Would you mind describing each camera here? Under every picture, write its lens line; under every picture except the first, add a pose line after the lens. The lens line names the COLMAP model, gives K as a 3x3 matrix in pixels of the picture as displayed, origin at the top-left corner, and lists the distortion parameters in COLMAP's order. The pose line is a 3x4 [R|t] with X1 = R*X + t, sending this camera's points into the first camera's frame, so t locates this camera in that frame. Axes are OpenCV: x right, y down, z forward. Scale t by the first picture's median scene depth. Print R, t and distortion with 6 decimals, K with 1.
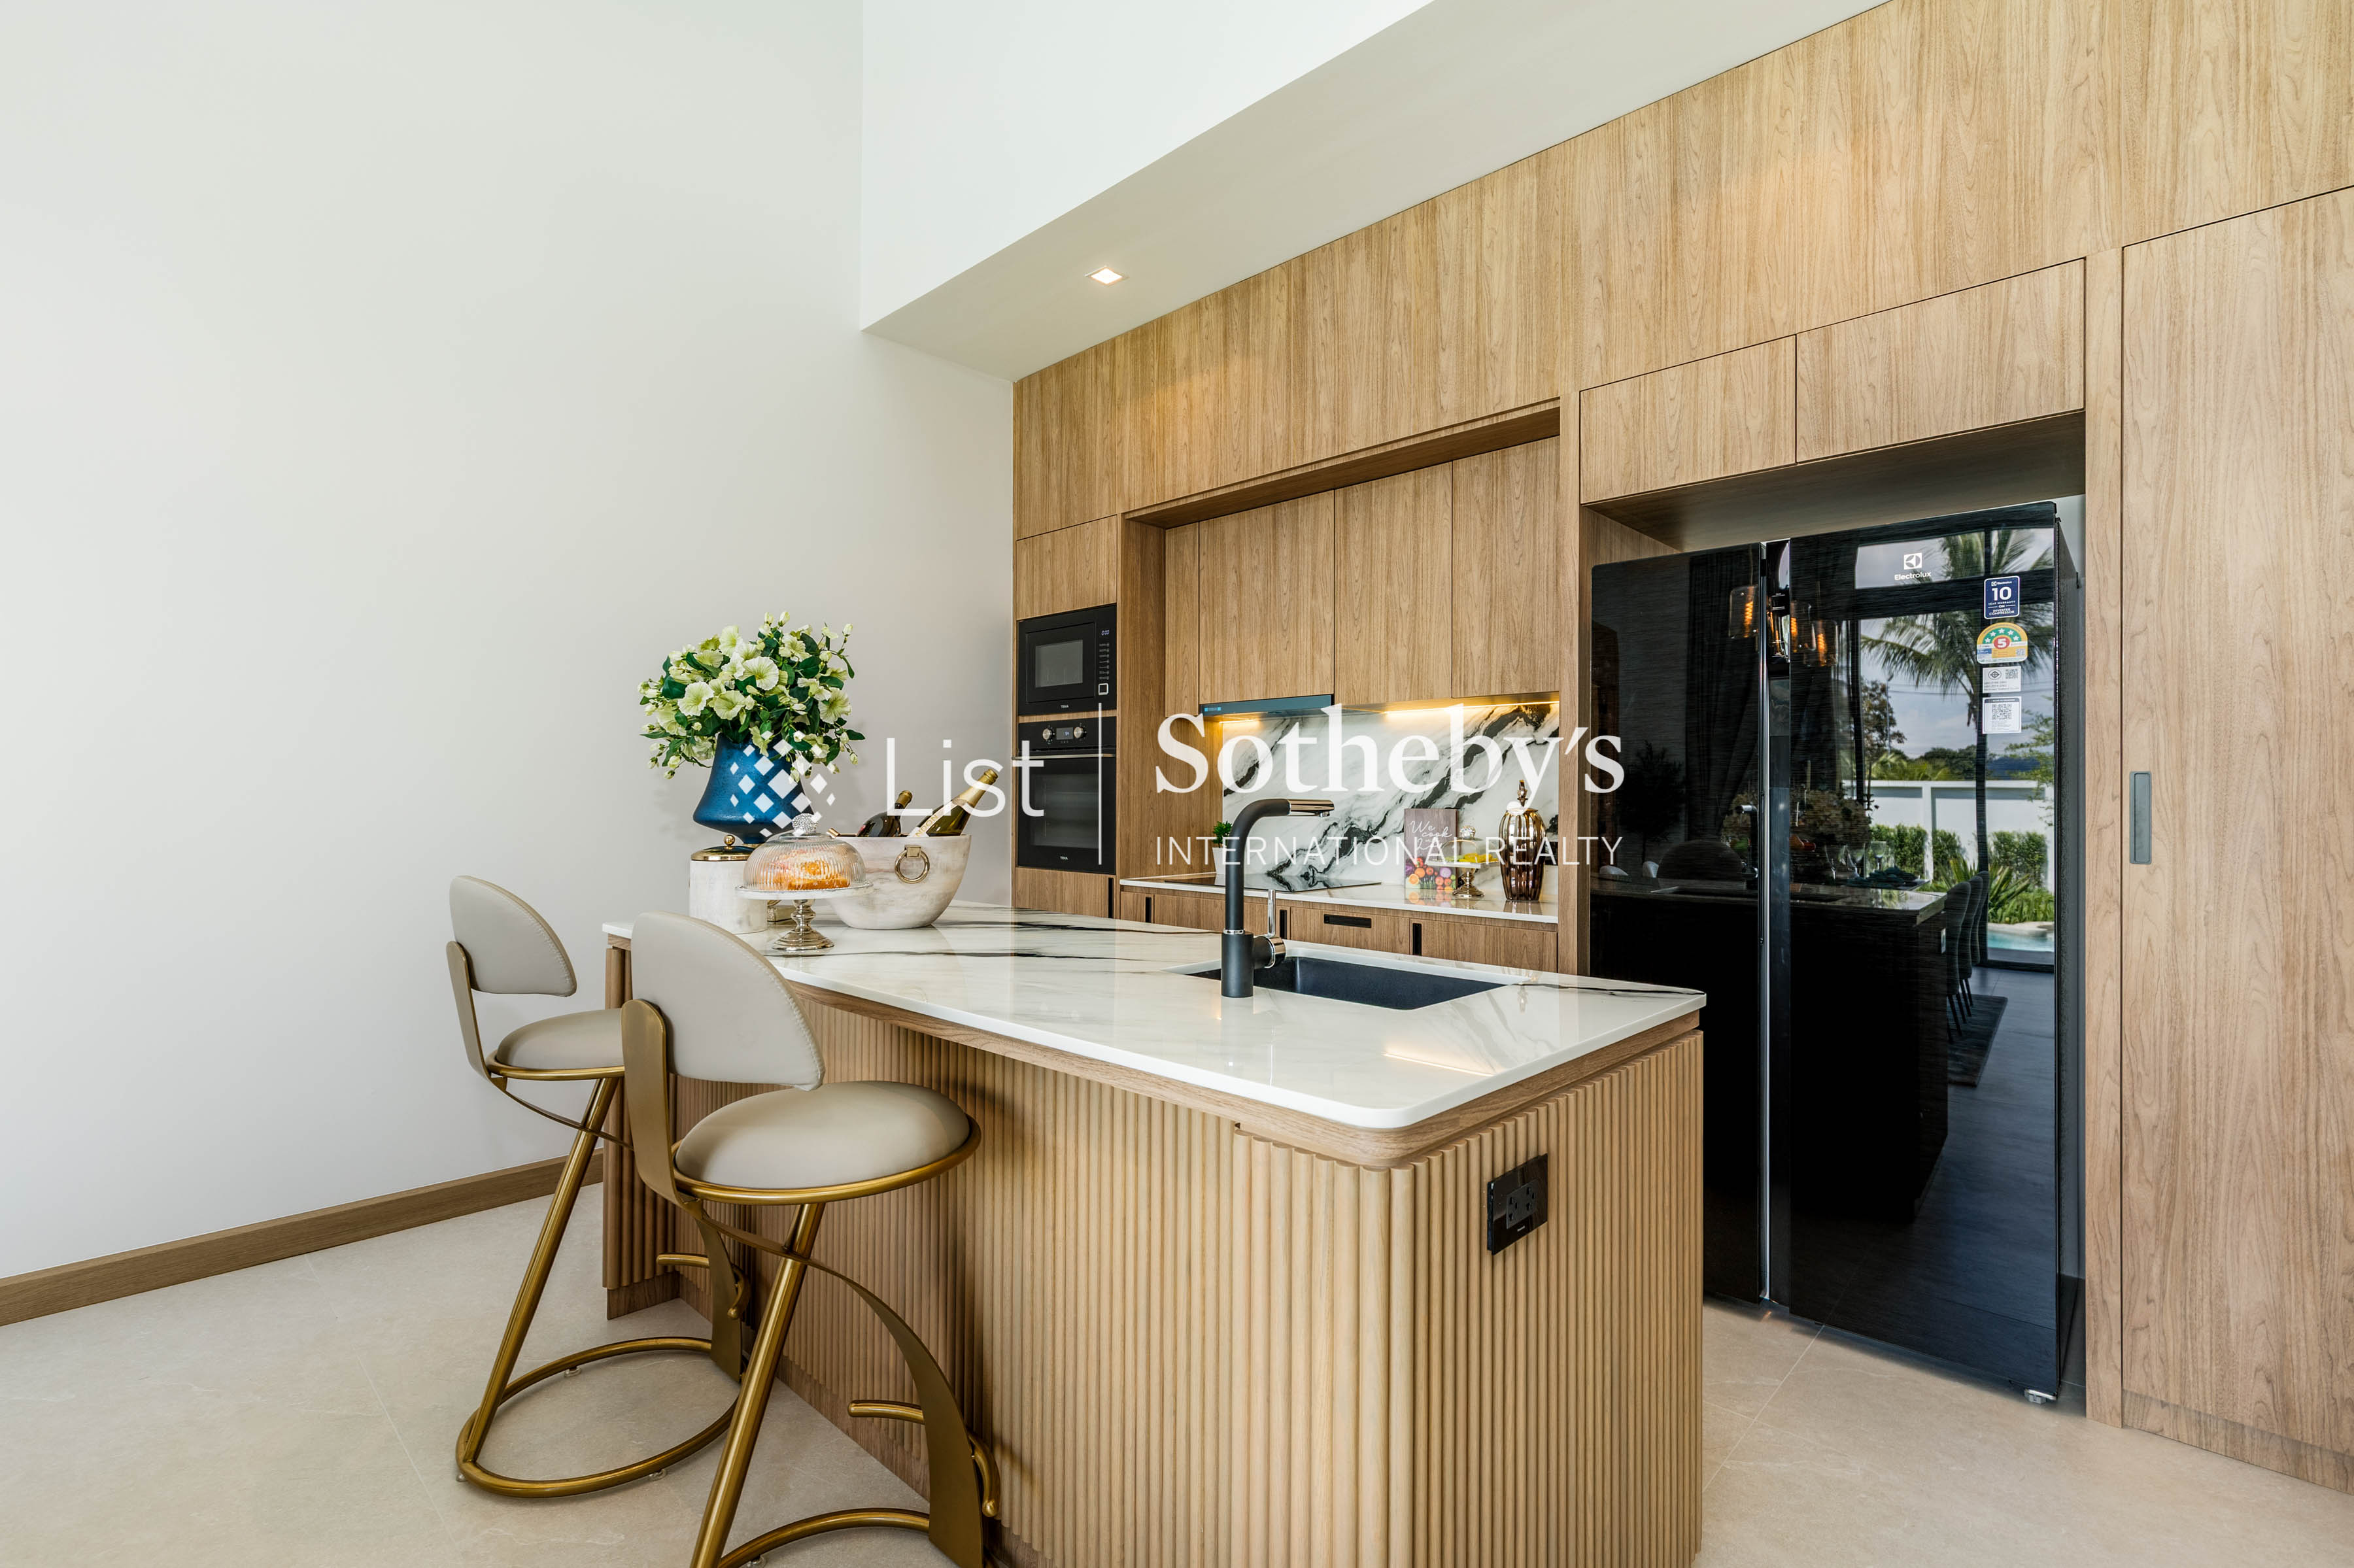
lens RADIAL K [[1071.0, 0, 1175.3], [0, 1071.0, 790.6], [0, 0, 1]] dist [-0.000669, 0.000302]
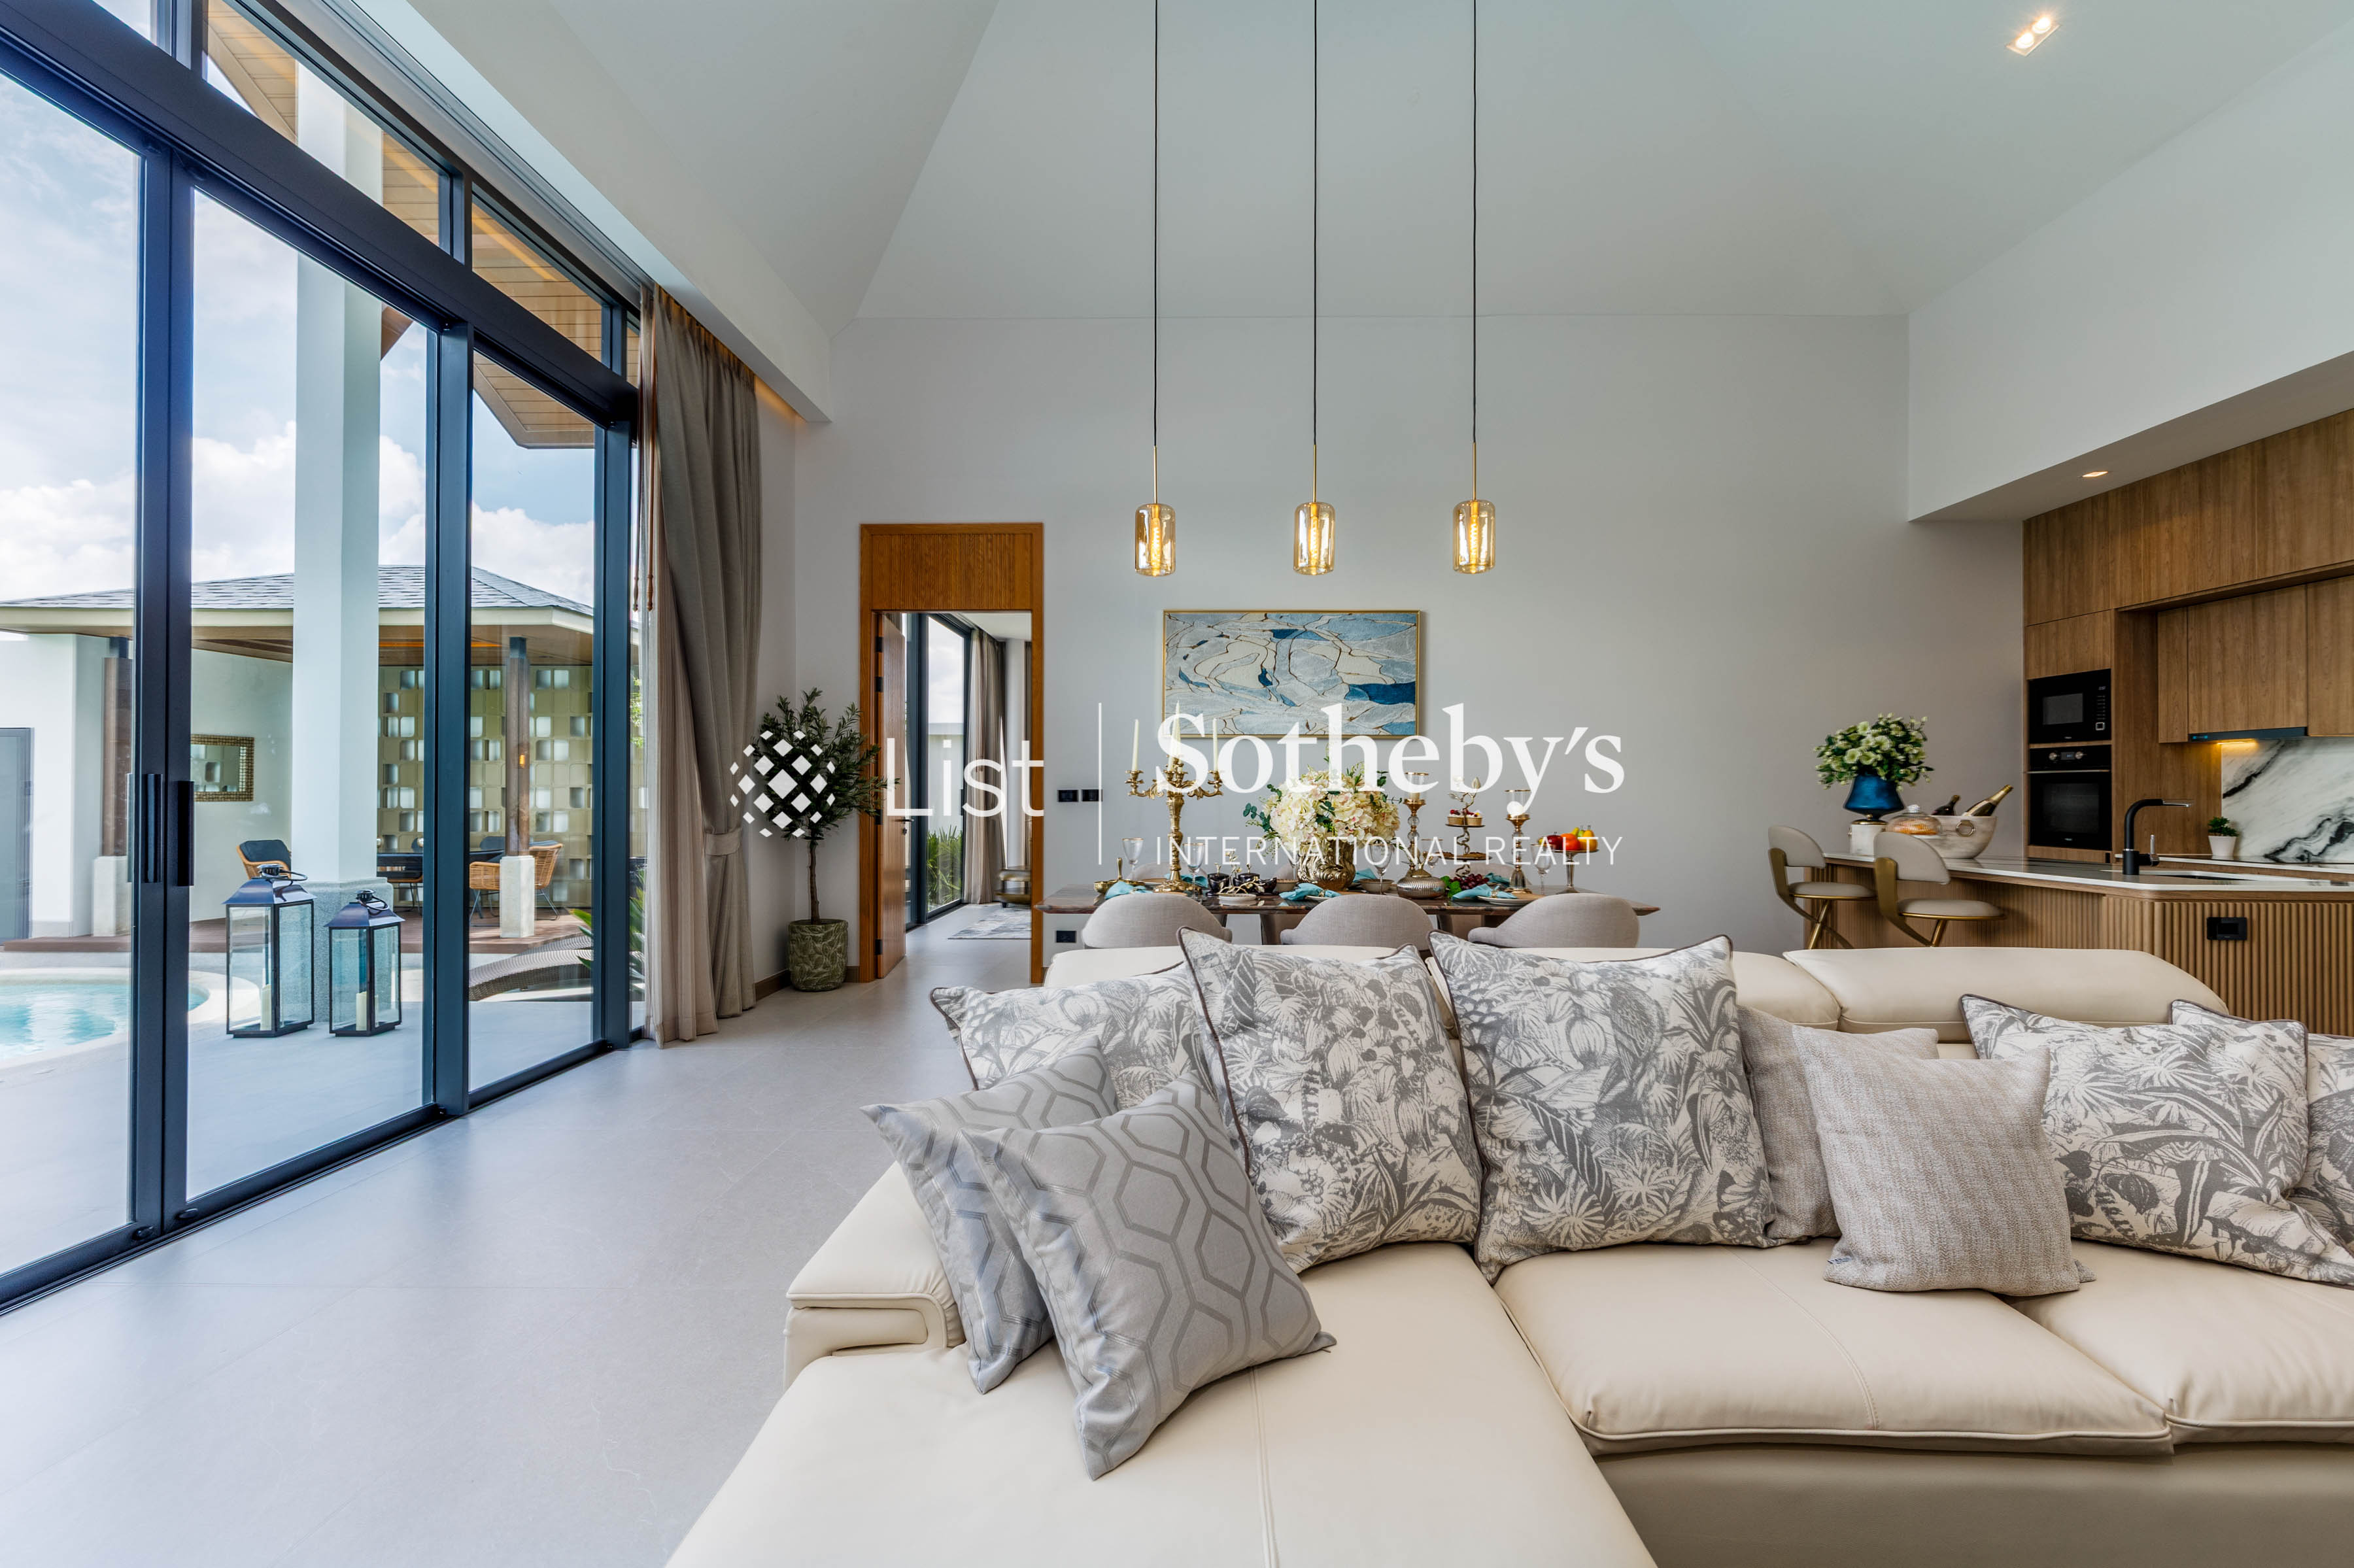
lens RADIAL K [[1060.2, 0, 1177.0], [0, 1060.2, 784.0], [0, 0, 1]] dist [0.000952, 0.000233]
pose [[0.675569, -0.008876, -0.737243, 0.197256], [0.002827, 0.999951, -0.009449, -0.004636], [0.737291, 0.004299, 0.675562, -1.225678]]
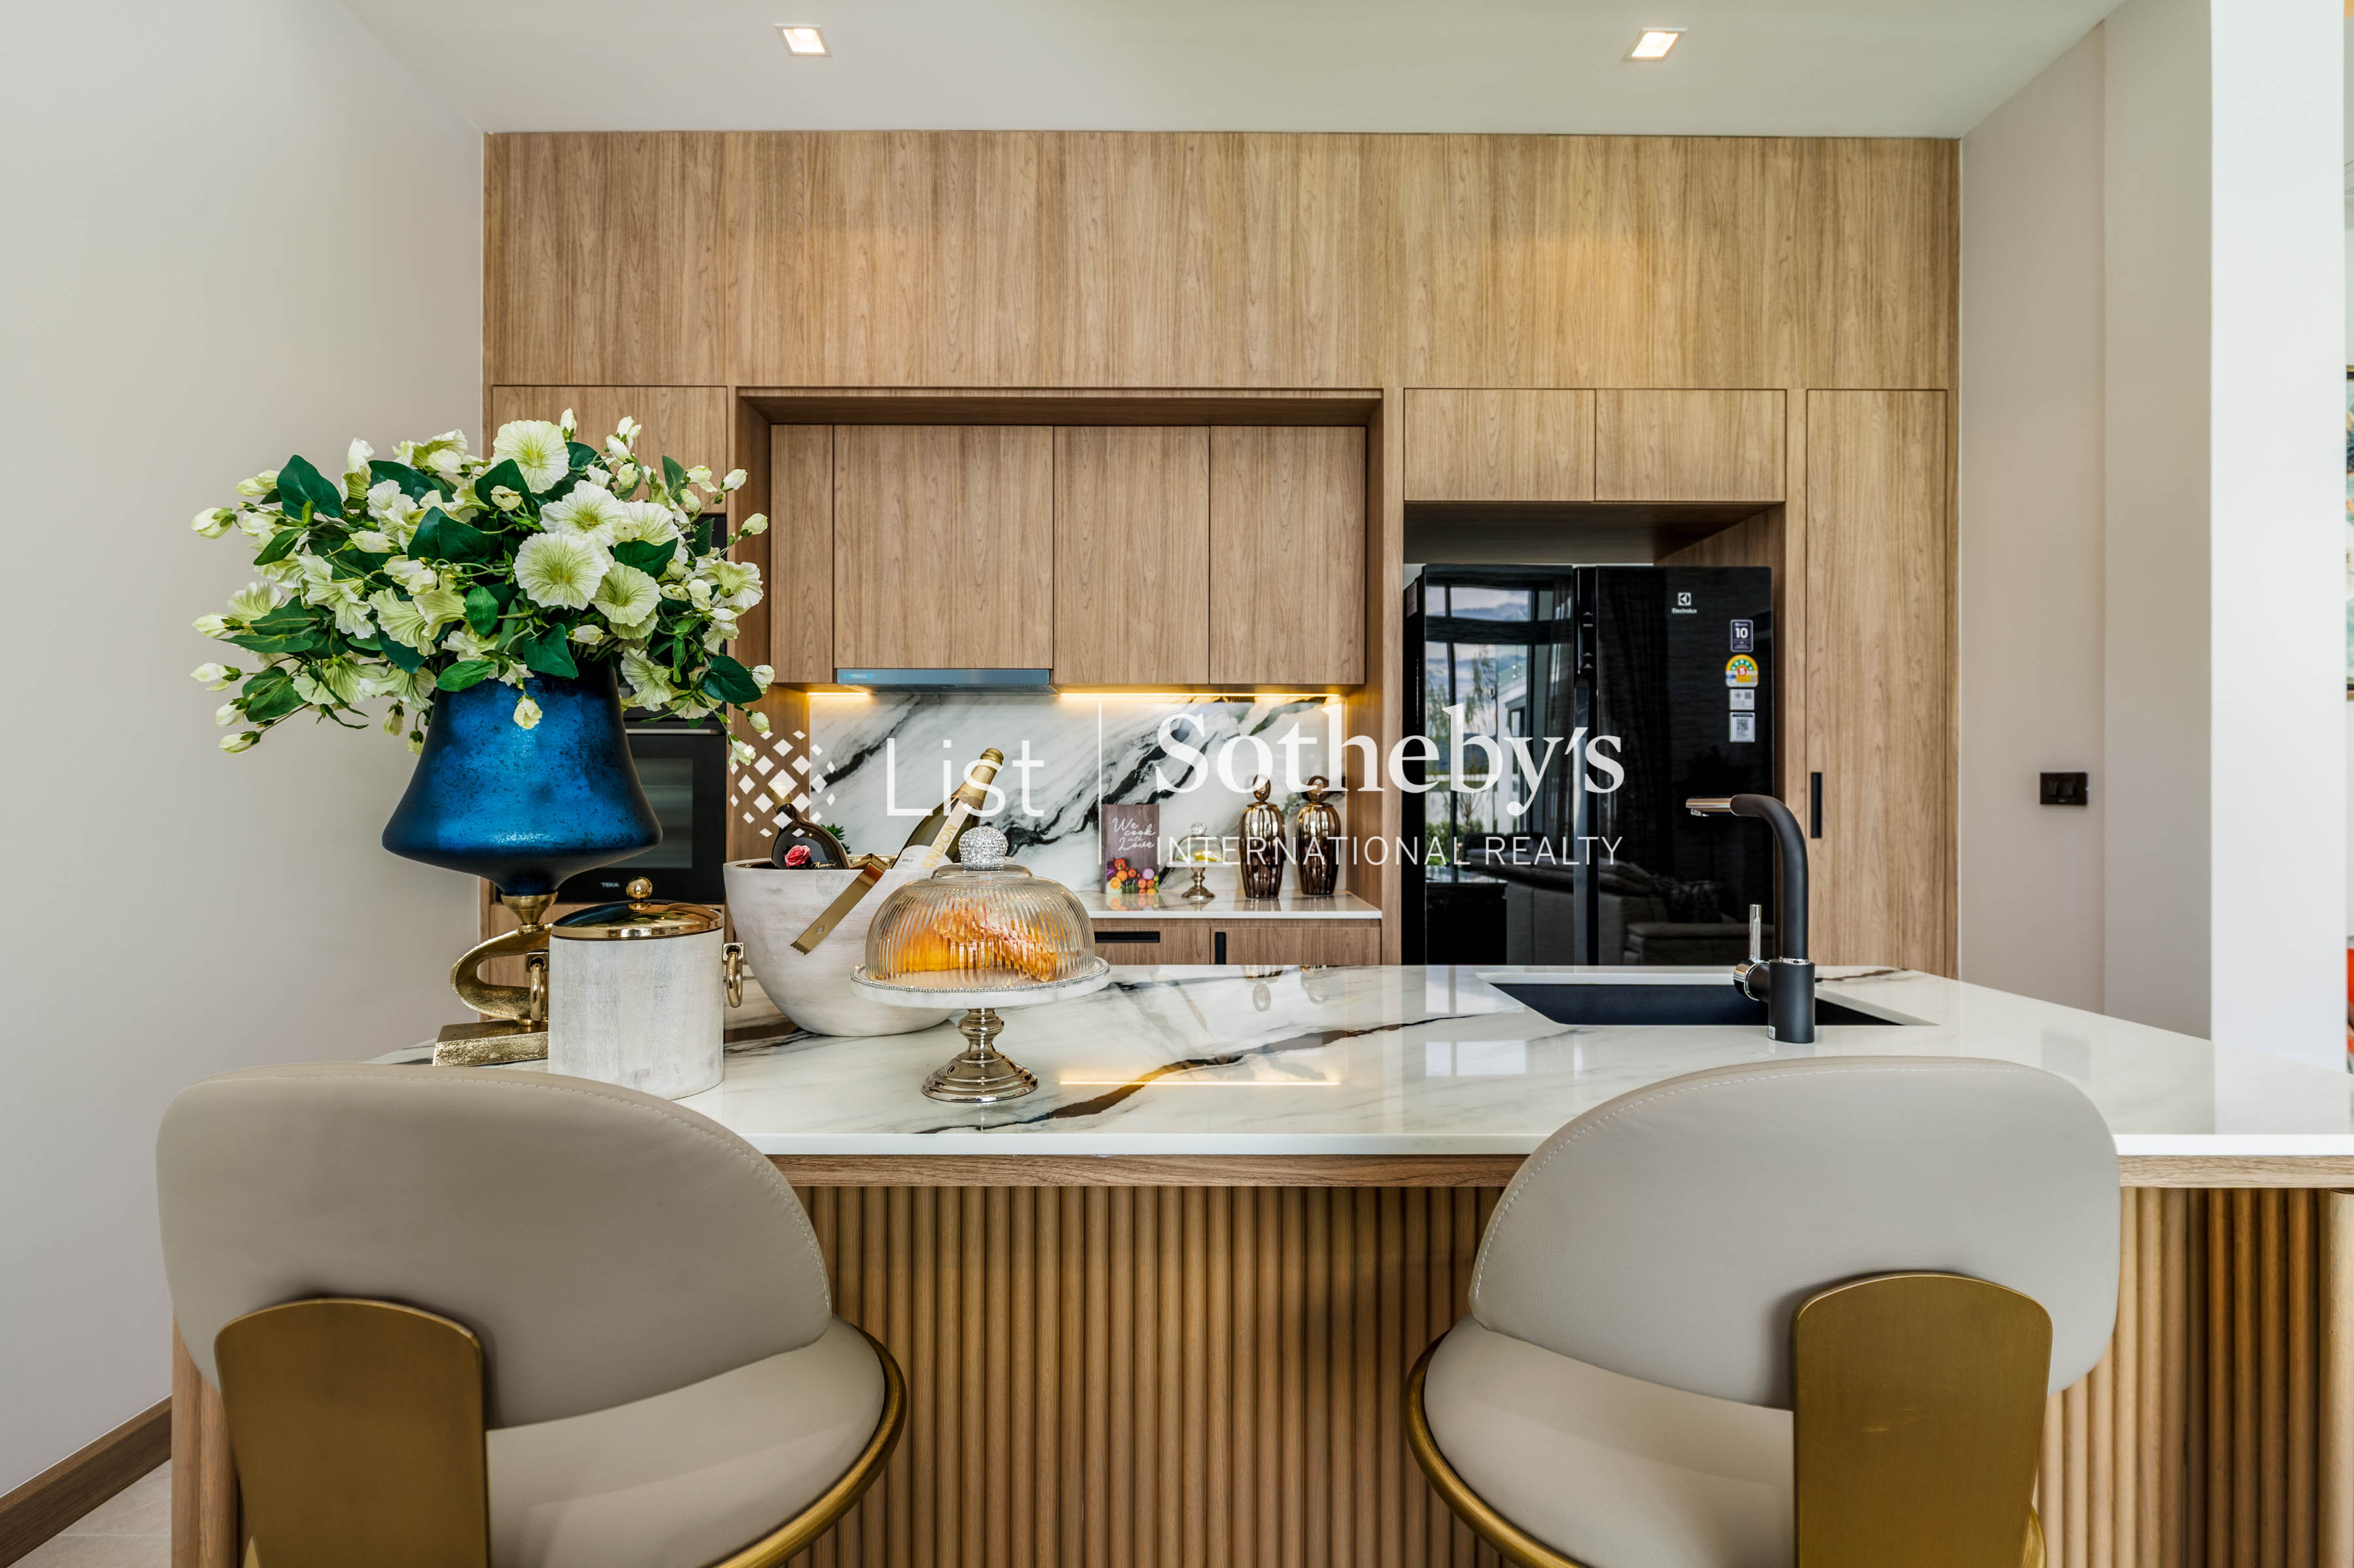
lens RADIAL K [[1071.0, 0, 1175.3], [0, 1071.0, 790.6], [0, 0, 1]] dist [-0.000669, 0.000302]
pose [[0.715922, -0.000135, 0.698180, -0.422470], [-0.003061, 0.999990, 0.003331, 0.002774], [-0.698173, -0.004522, 0.715914, 0.375092]]
